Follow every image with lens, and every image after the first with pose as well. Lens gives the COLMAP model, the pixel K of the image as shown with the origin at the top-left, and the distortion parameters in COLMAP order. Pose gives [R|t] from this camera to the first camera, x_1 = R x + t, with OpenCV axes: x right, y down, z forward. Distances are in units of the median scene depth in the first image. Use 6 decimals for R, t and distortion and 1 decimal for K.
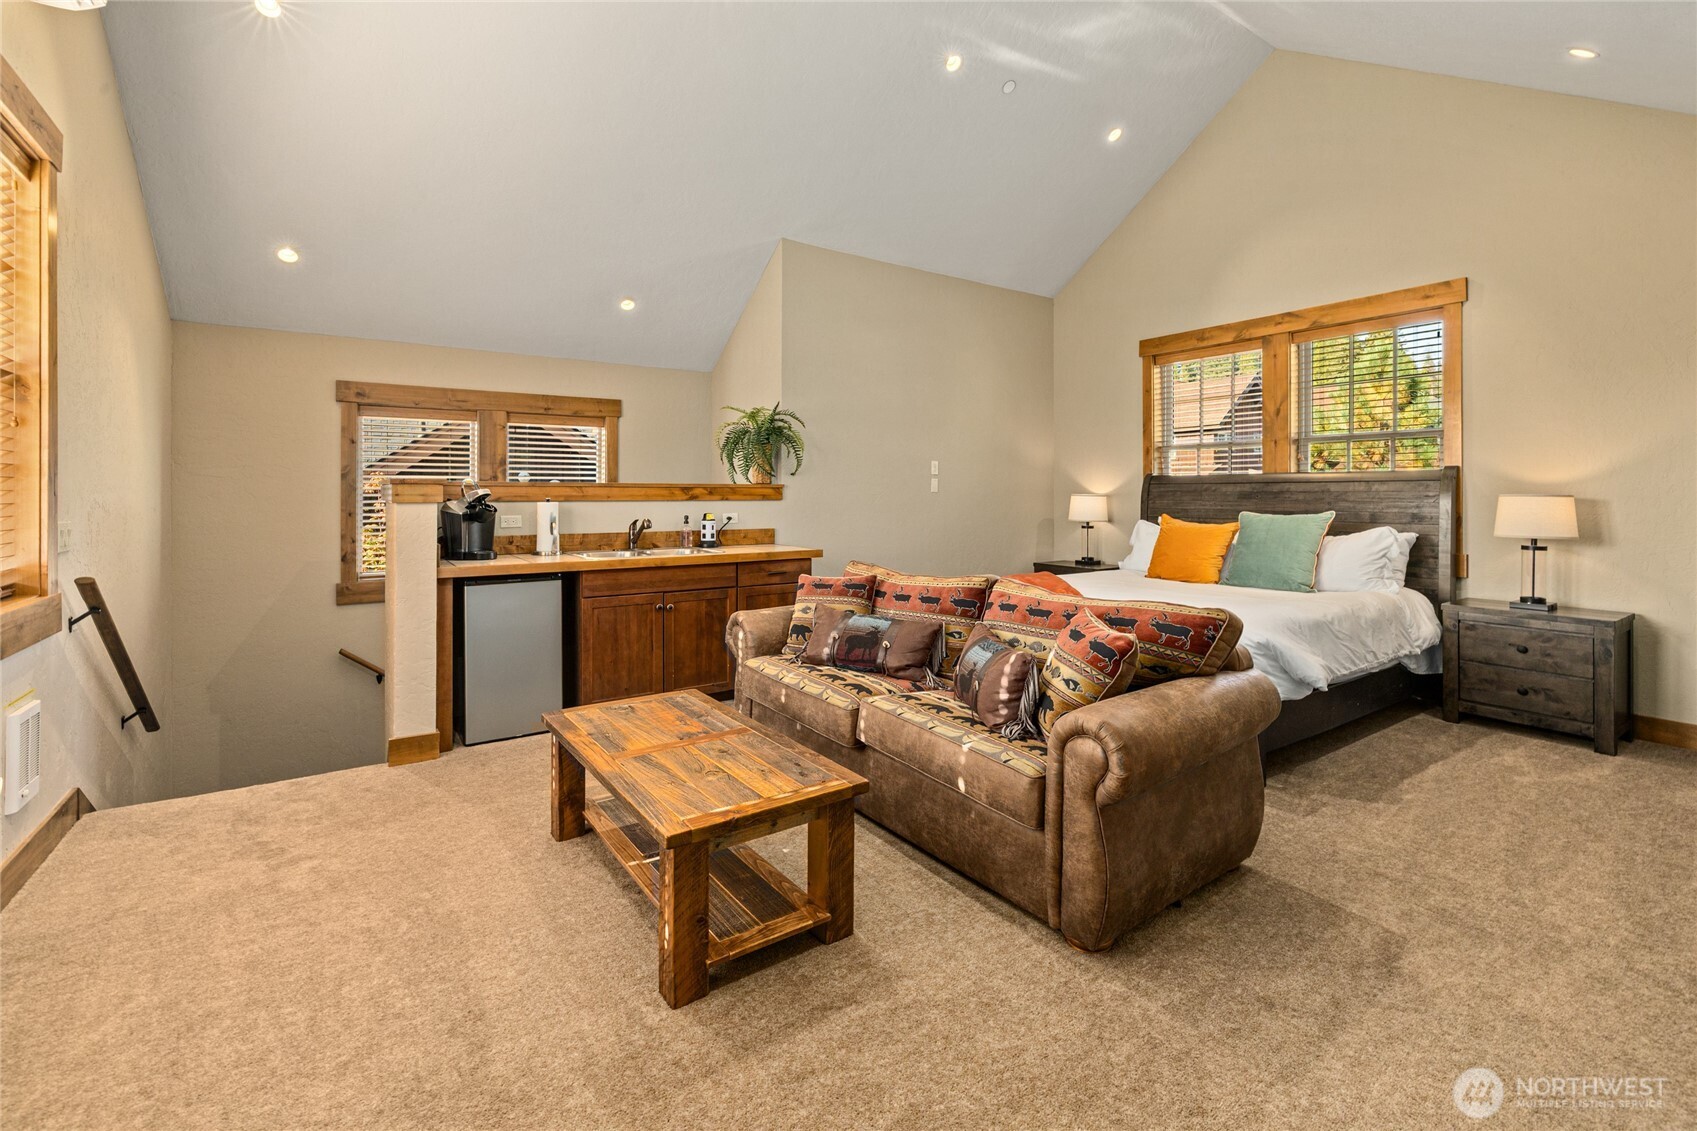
lens RADIAL K [[740.5, 0, 807.4], [0, 740.5, 498.6], [0, 0, 1]] dist [0.000726, 0.000335]
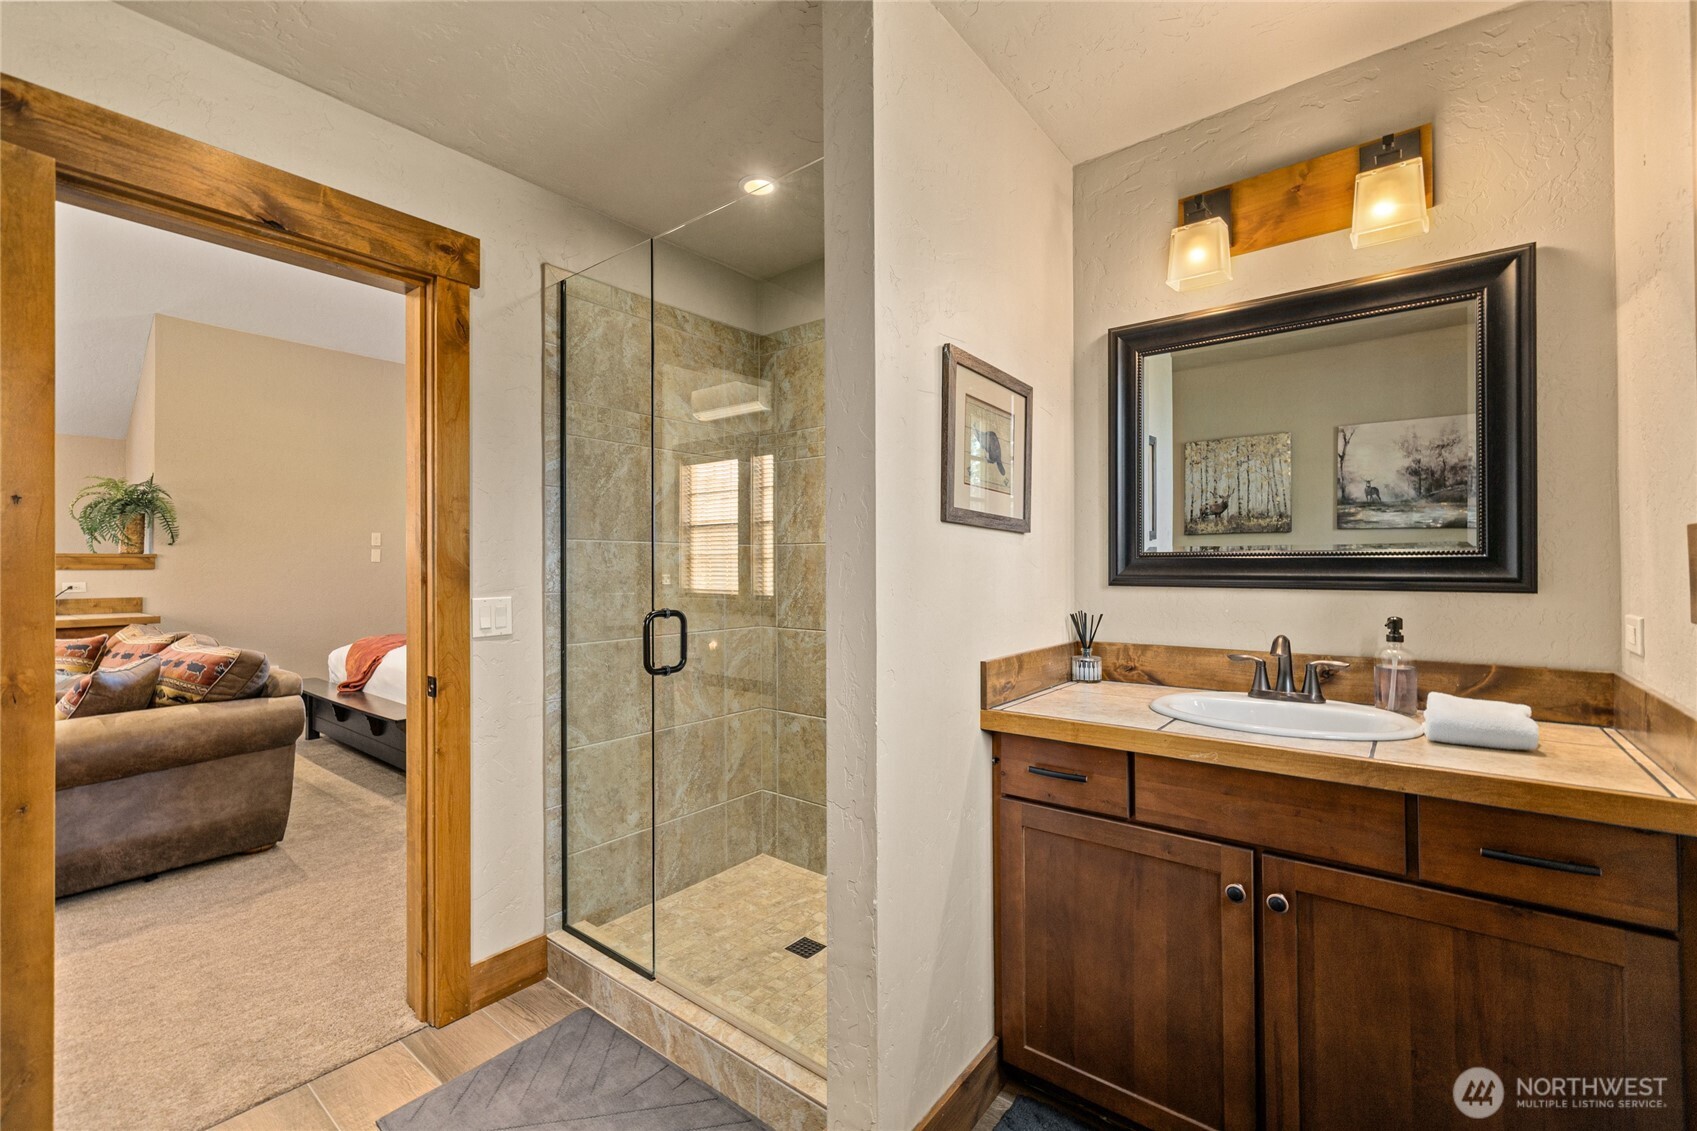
lens RADIAL K [[740.5, 0, 848.8], [0, 740.5, 568.6], [0, 0, 1]] dist [0.000726, 0.000335]
pose [[0.953386, -0.004024, 0.301727, 0.502071], [0.005059, 0.999984, -0.002650, 0.007134], [-0.301711, 0.004053, 0.953391, -0.233748]]
